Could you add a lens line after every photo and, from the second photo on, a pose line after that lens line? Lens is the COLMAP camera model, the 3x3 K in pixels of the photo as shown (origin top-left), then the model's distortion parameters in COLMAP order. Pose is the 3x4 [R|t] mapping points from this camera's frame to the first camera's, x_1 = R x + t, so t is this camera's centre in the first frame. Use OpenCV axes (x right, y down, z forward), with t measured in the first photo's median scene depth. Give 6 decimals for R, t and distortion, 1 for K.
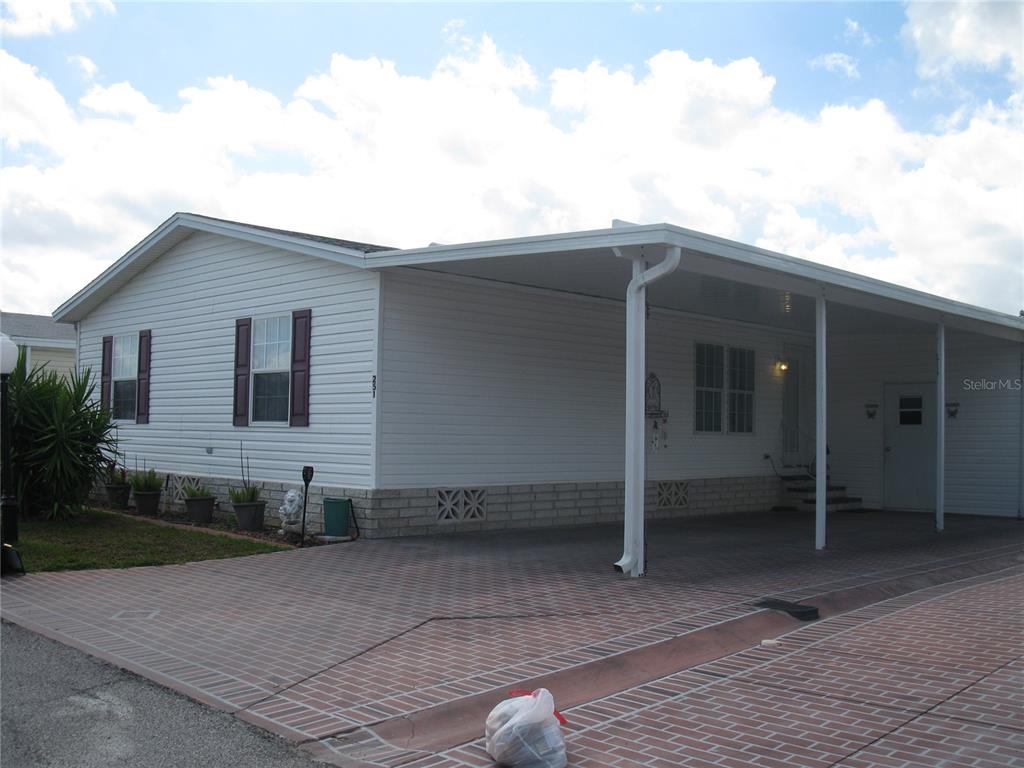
lens RADIAL K [[1095.8, 0, 512.0], [0, 1095.8, 384.0], [0, 0, 1]] dist [-0.146421, -0.012058]
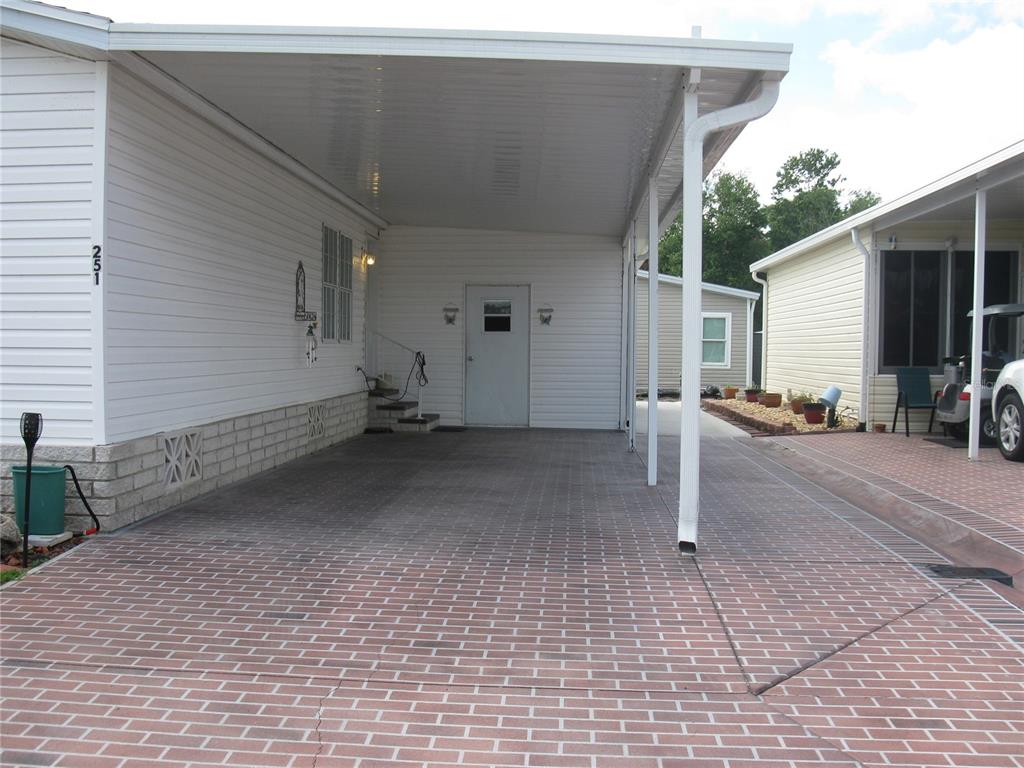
lens RADIAL K [[1095.8, 0, 512.0], [0, 1095.8, 384.0], [0, 0, 1]] dist [-0.146421, -0.012058]
pose [[0.760262, -0.028740, 0.648981, -0.324717], [-0.029141, 0.996506, 0.078268, 0.014199], [-0.648963, -0.078416, 0.756768, 0.434036]]
